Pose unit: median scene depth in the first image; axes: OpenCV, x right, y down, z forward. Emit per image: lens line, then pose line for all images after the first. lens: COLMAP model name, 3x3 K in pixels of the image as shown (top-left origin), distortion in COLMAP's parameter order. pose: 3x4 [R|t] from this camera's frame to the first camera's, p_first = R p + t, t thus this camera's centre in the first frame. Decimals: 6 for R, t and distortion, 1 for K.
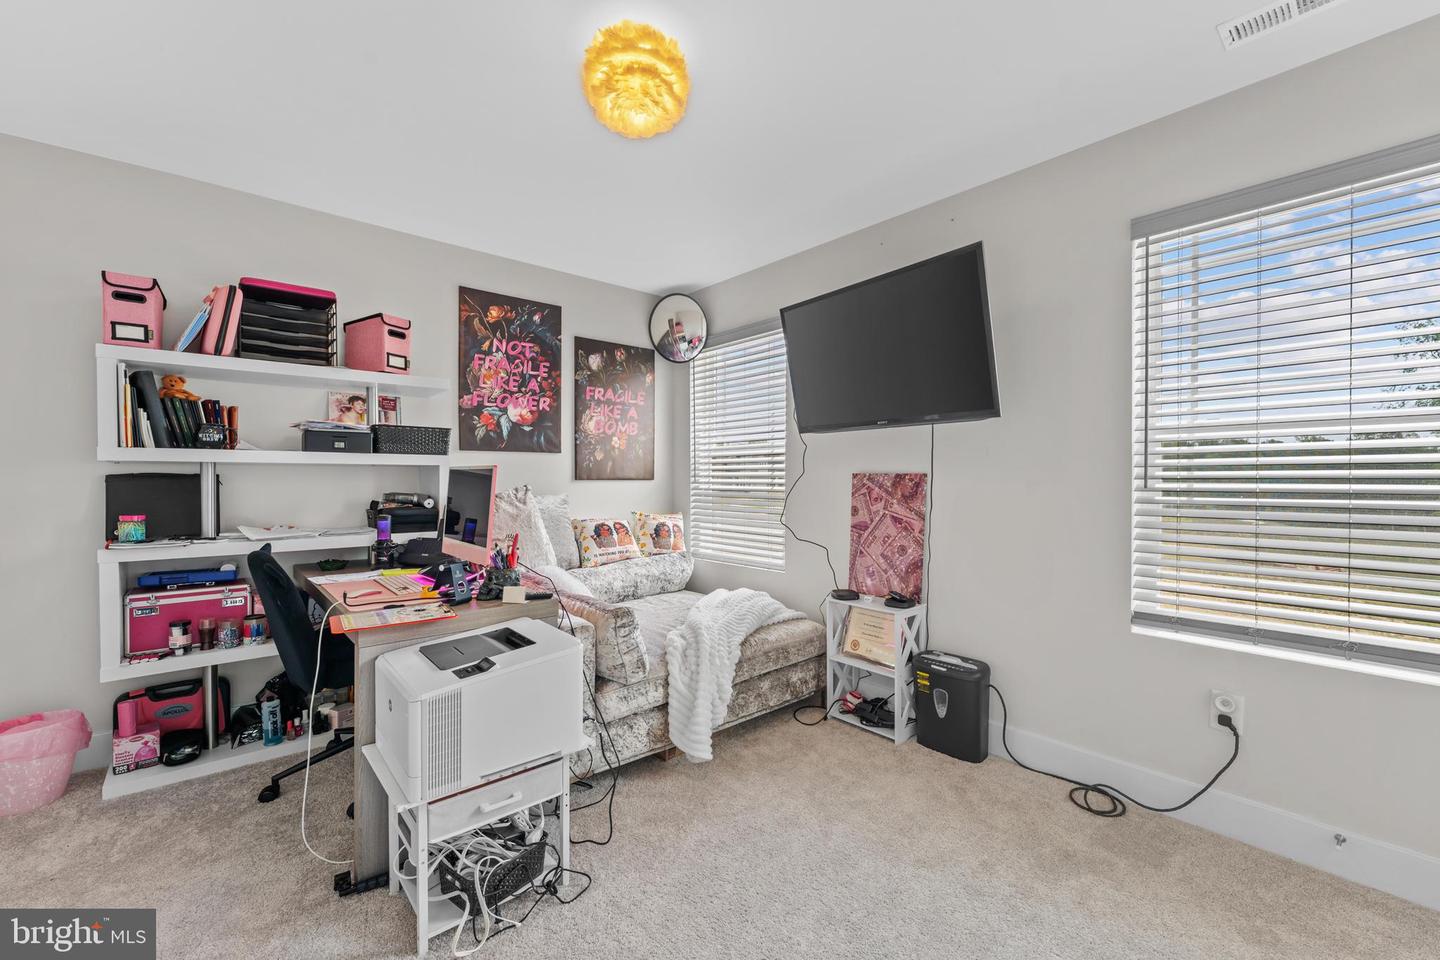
lens RADIAL K [[575.7, 0, 720.0], [0, 575.7, 480.0], [0, 0, 1]] dist [0.001106, -0.000068]
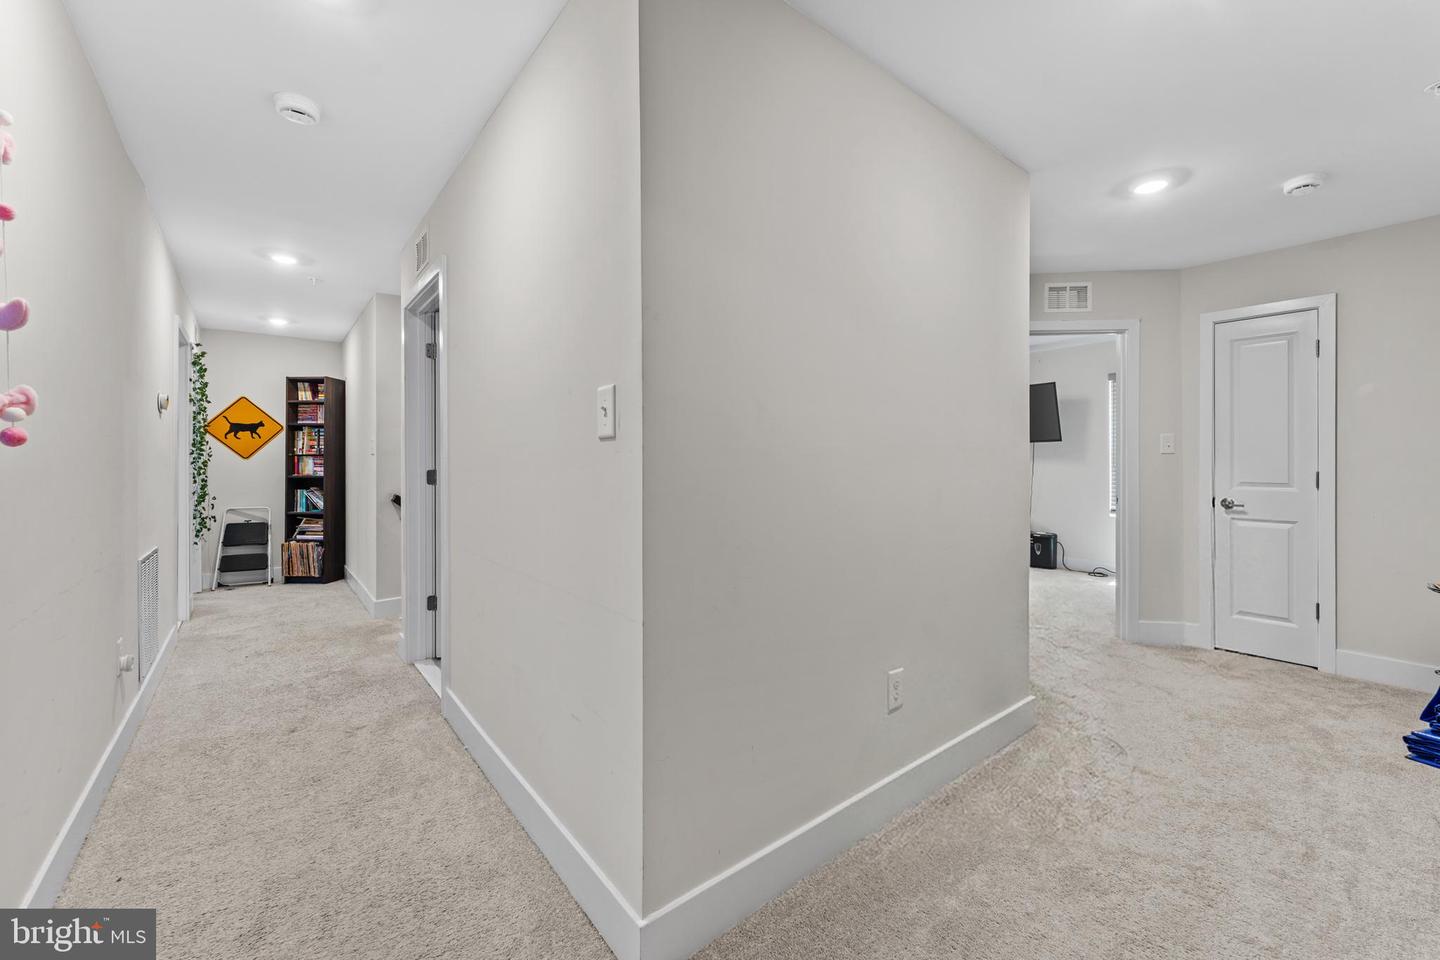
lens RADIAL K [[579.7, 0, 718.3], [0, 579.7, 463.7], [0, 0, 1]] dist [0.000476, 0.000096]
pose [[0.998481, -0.003408, -0.054998, -0.812100], [0.003042, 0.999973, -0.006728, 0.011284], [0.055019, 0.006550, 0.998464, -1.508486]]
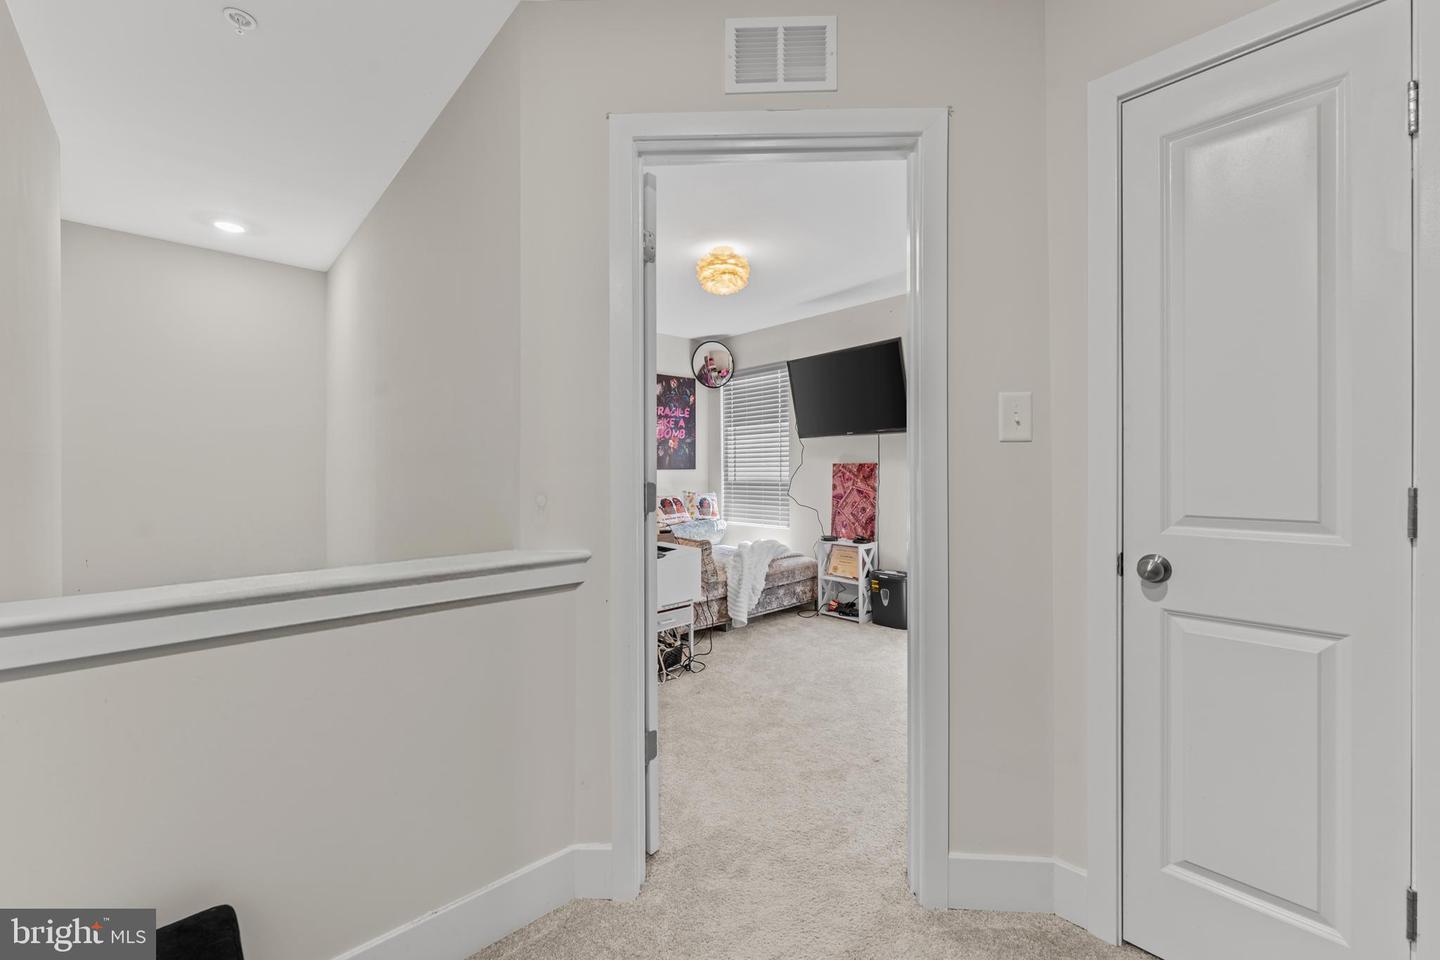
lens RADIAL K [[584.4, 0, 712.2], [0, 584.4, 468.6], [0, 0, 1]] dist [-0.001312, -0.000639]
pose [[0.999862, -0.007648, 0.014728, -0.135722], [0.007720, 0.999958, -0.004857, 0.008321], [-0.014690, 0.004971, 0.999880, -0.649511]]
